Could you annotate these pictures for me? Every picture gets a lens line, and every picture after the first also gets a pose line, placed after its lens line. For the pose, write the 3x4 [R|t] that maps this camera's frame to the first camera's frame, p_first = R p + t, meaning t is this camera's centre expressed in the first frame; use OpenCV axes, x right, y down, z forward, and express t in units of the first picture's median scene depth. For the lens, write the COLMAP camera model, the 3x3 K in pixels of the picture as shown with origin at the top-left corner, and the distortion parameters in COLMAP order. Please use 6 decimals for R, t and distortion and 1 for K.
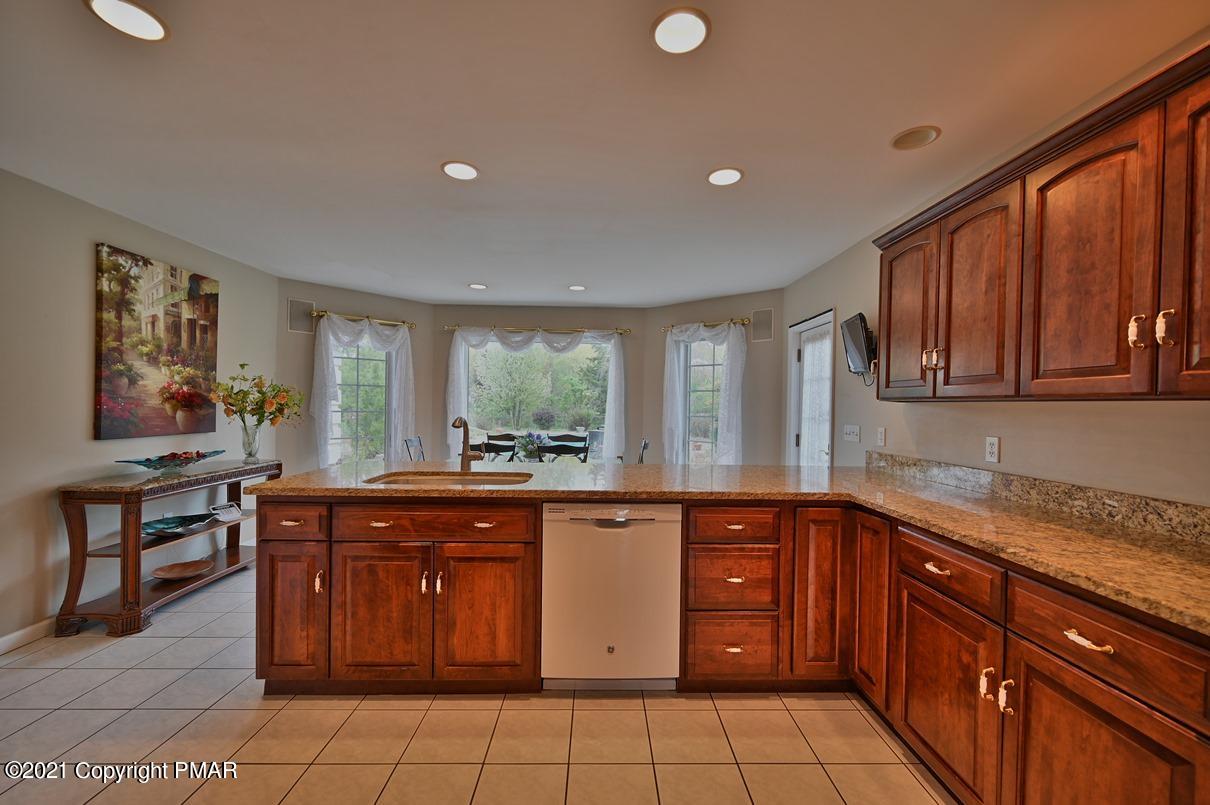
lens RADIAL K [[479.4, 0, 605.8], [0, 479.4, 408.2], [0, 0, 1]] dist [-0.000594, 0.000109]
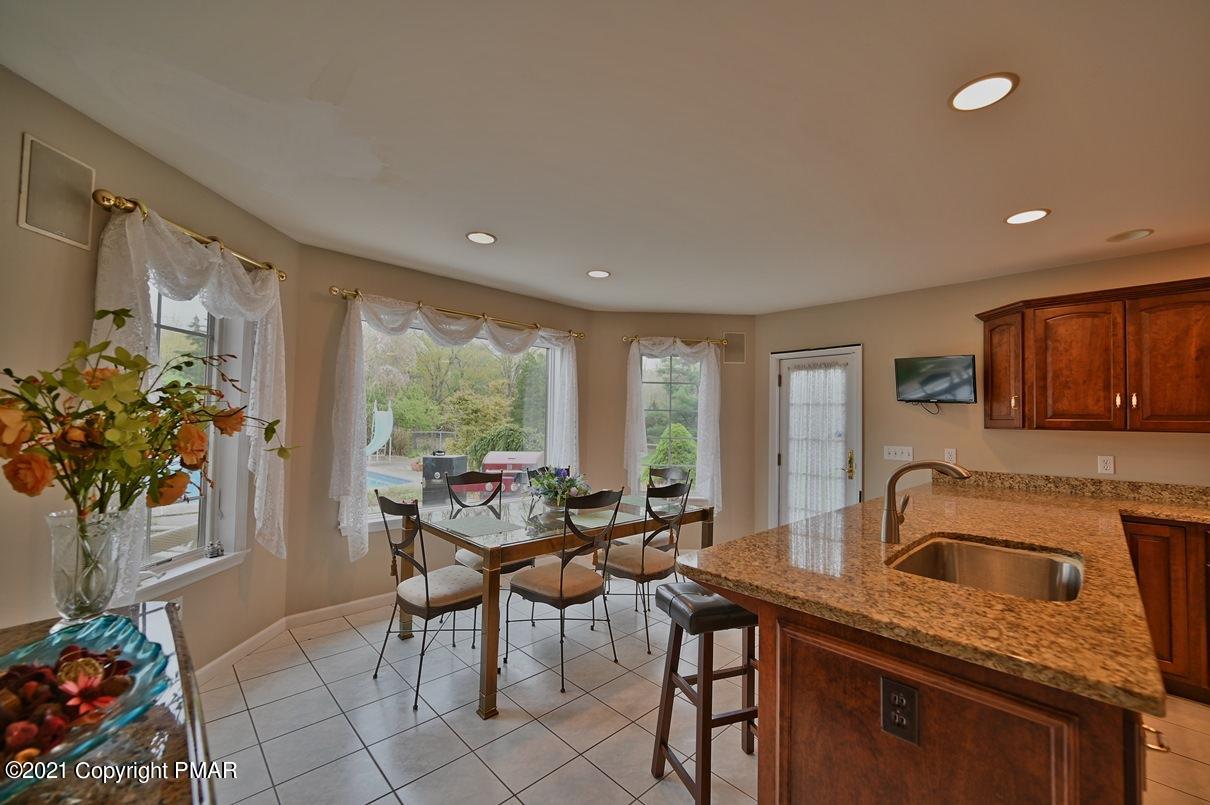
lens RADIAL K [[479.4, 0, 605.8], [0, 479.4, 408.2], [0, 0, 1]] dist [-0.000594, 0.000109]
pose [[0.735904, 0.019714, 0.676799, -0.841302], [-0.002748, 0.999655, -0.026131, -0.026236], [-0.677080, 0.017370, 0.735704, 0.638030]]
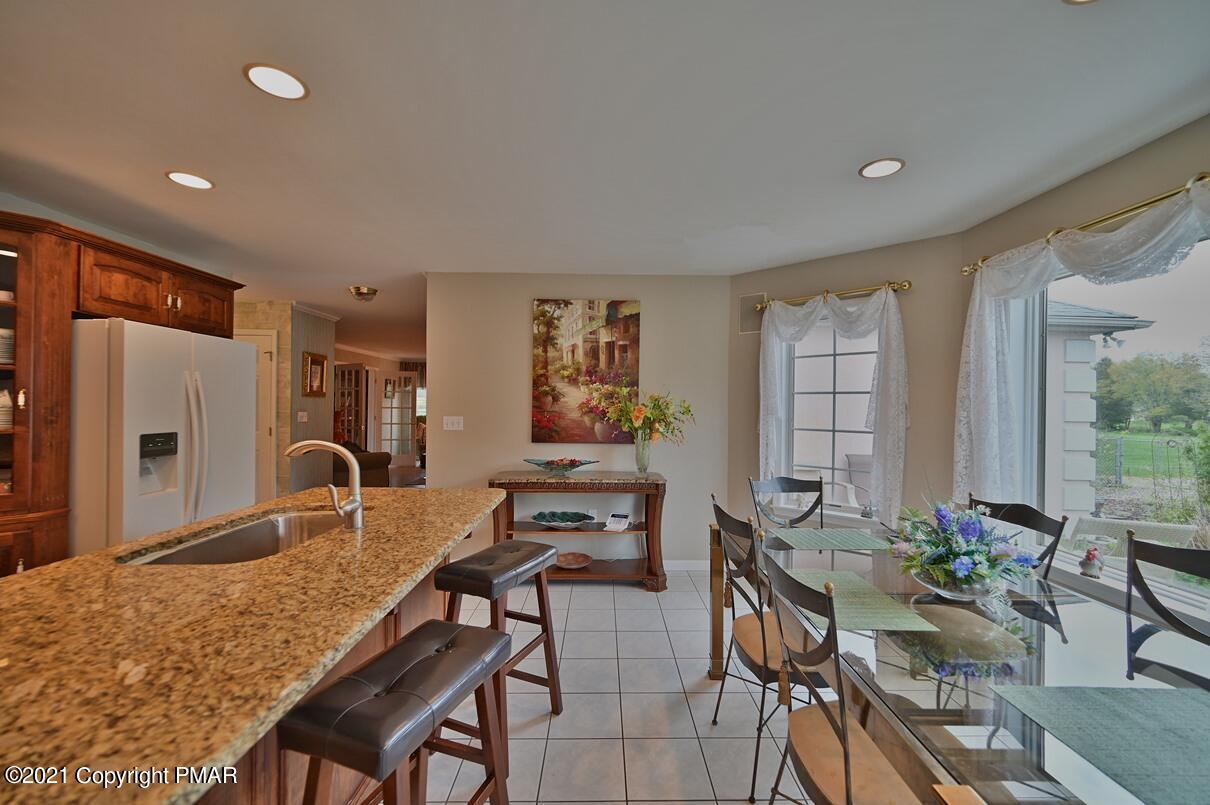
lens RADIAL K [[473.5, 0, 610.1], [0, 473.5, 403.3], [0, 0, 1]] dist [-0.000621, 0.000060]
pose [[0.004015, -0.014852, -0.999882, 0.273706], [-0.017701, 0.999732, -0.014921, -0.027254], [0.999835, 0.017759, 0.003751, 1.109119]]
